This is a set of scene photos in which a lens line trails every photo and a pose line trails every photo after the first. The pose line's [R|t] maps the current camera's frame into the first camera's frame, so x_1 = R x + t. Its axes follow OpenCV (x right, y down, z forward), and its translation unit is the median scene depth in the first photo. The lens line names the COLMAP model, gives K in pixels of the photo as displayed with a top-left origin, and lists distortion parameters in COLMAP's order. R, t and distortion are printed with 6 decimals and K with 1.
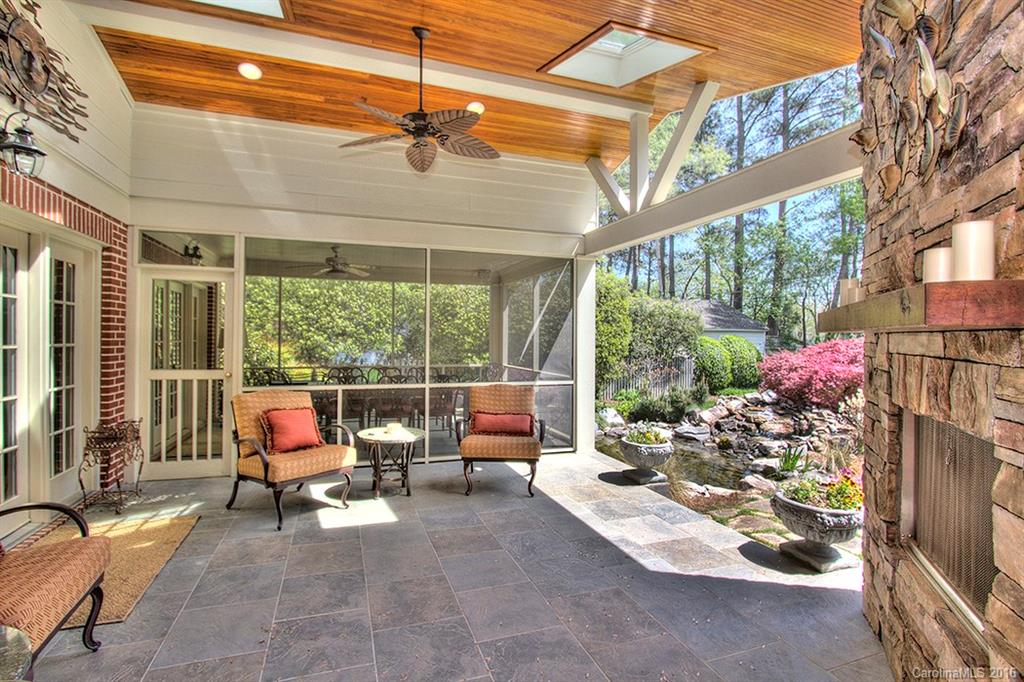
lens RADIAL K [[485.3, 0, 511.7], [0, 485.3, 329.3], [0, 0, 1]] dist [-0.005013, -0.000088]
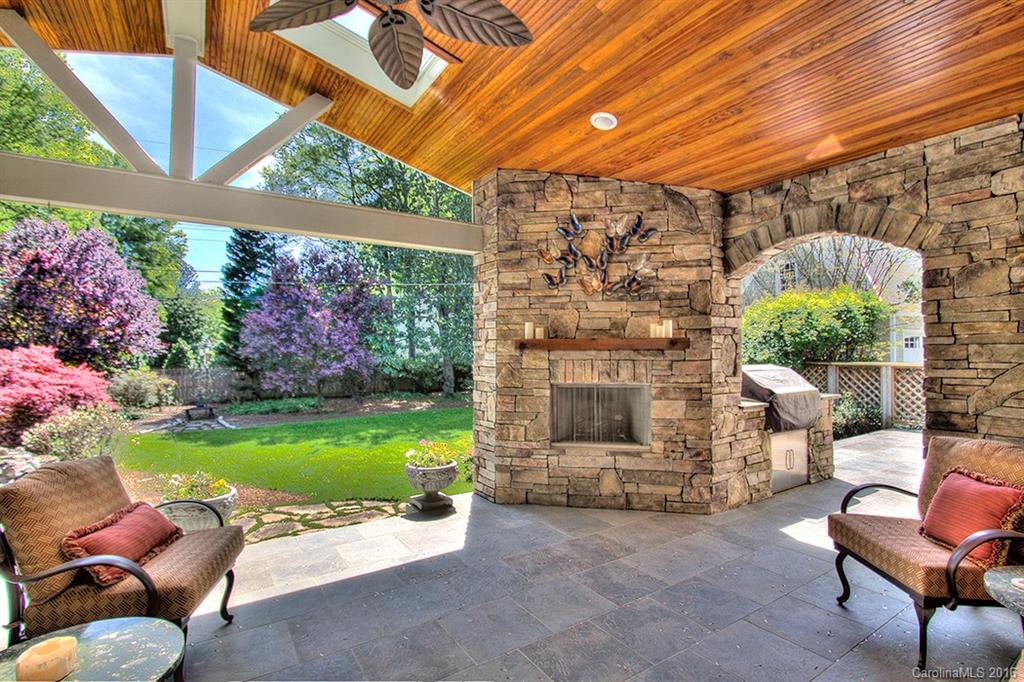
lens RADIAL K [[475.0, 0, 509.4], [0, 475.0, 338.7], [0, 0, 1]] dist [-0.009099, -0.000443]
pose [[-0.217580, 0.022321, 0.975787, -0.255213], [-0.011614, 0.999608, -0.025456, 0.002293], [-0.975973, -0.016871, -0.217236, 0.332312]]
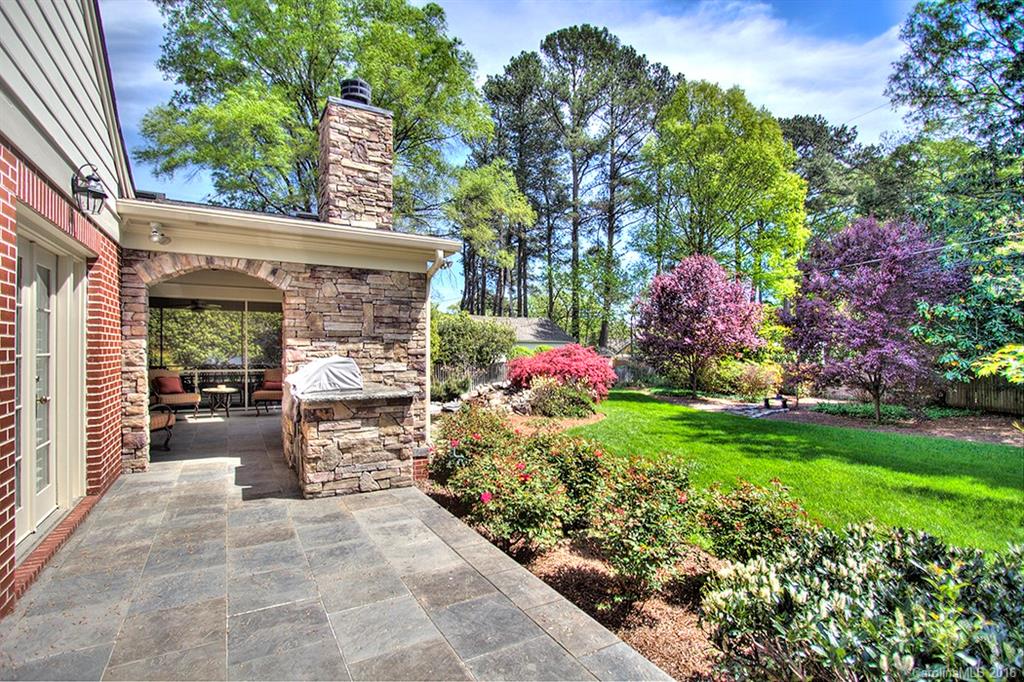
lens RADIAL K [[491.5, 0, 512.0], [0, 491.5, 341.0], [0, 0, 1]] dist [0.001390, -0.000077]
pose [[0.984349, 0.001511, 0.176222, 0.275298], [-0.001923, 0.999996, 0.002166, -0.005662], [-0.176218, -0.002471, 0.984348, -0.591989]]
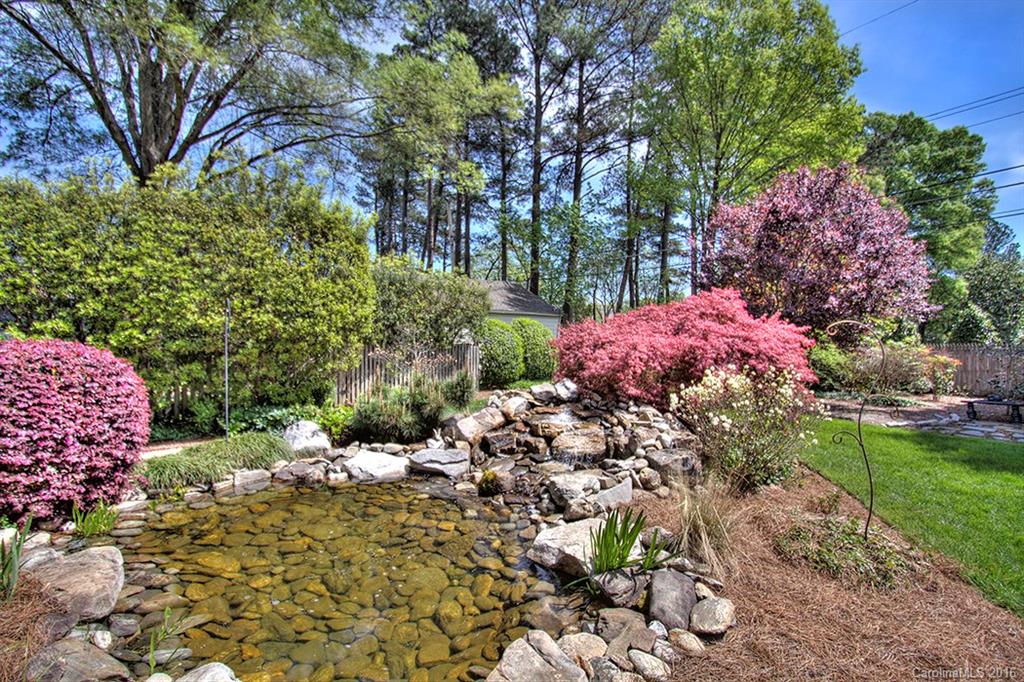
lens RADIAL K [[475.0, 0, 509.4], [0, 475.0, 338.7], [0, 0, 1]] dist [-0.009099, -0.000443]
pose [[0.929246, -0.000459, 0.369461, 0.242984], [-0.007051, 0.999795, 0.018976, 0.064193], [-0.369394, -0.020238, 0.929052, 0.470401]]
